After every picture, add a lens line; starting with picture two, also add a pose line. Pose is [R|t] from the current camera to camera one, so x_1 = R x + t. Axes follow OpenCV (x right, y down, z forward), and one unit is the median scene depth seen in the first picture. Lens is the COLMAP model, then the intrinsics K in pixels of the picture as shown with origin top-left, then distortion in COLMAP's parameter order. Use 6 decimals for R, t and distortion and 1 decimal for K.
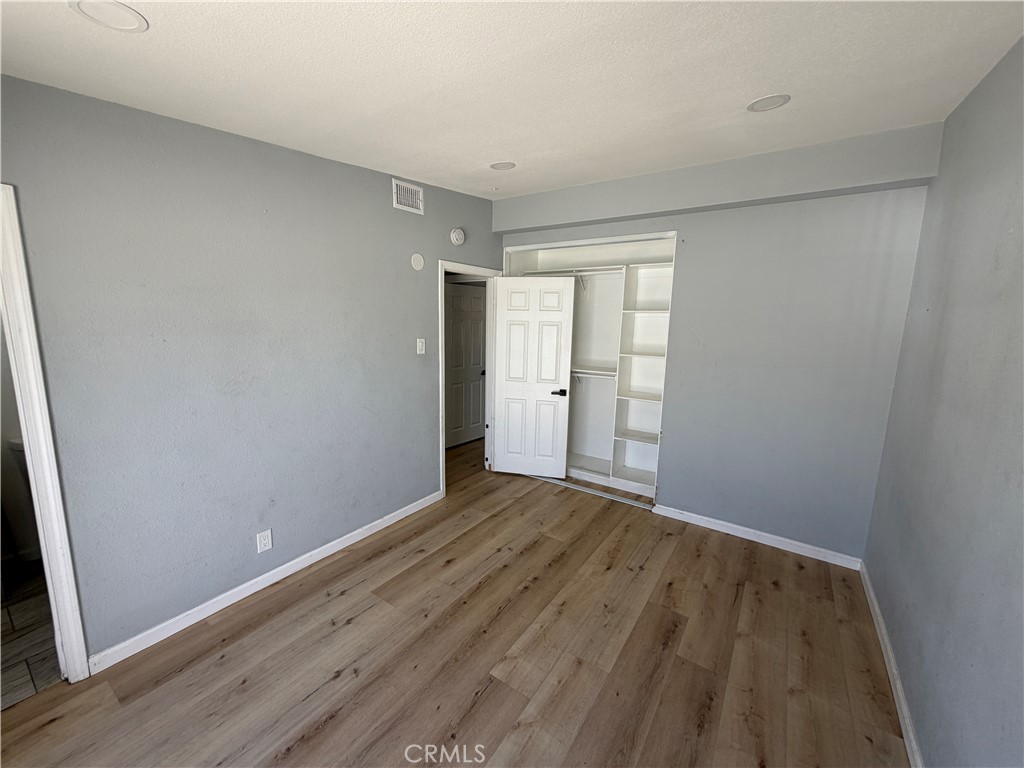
lens RADIAL K [[409.1, 0, 510.4], [0, 409.1, 382.1], [0, 0, 1]] dist [0.000375, 0.000022]
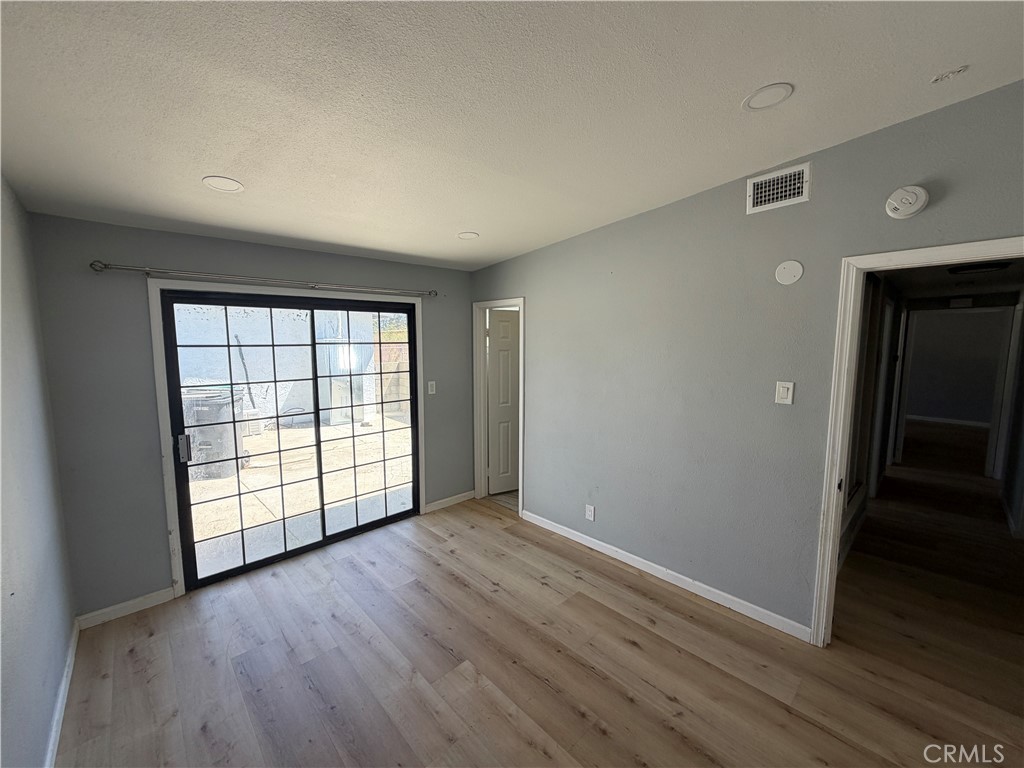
lens RADIAL K [[409.1, 0, 510.9], [0, 409.1, 385.9], [0, 0, 1]] dist [0.000375, 0.000022]
pose [[-0.217387, 0.083817, -0.972480, 0.771749], [-0.151544, 0.981327, 0.118456, -0.154897], [0.964250, 0.173124, -0.200626, 0.965981]]
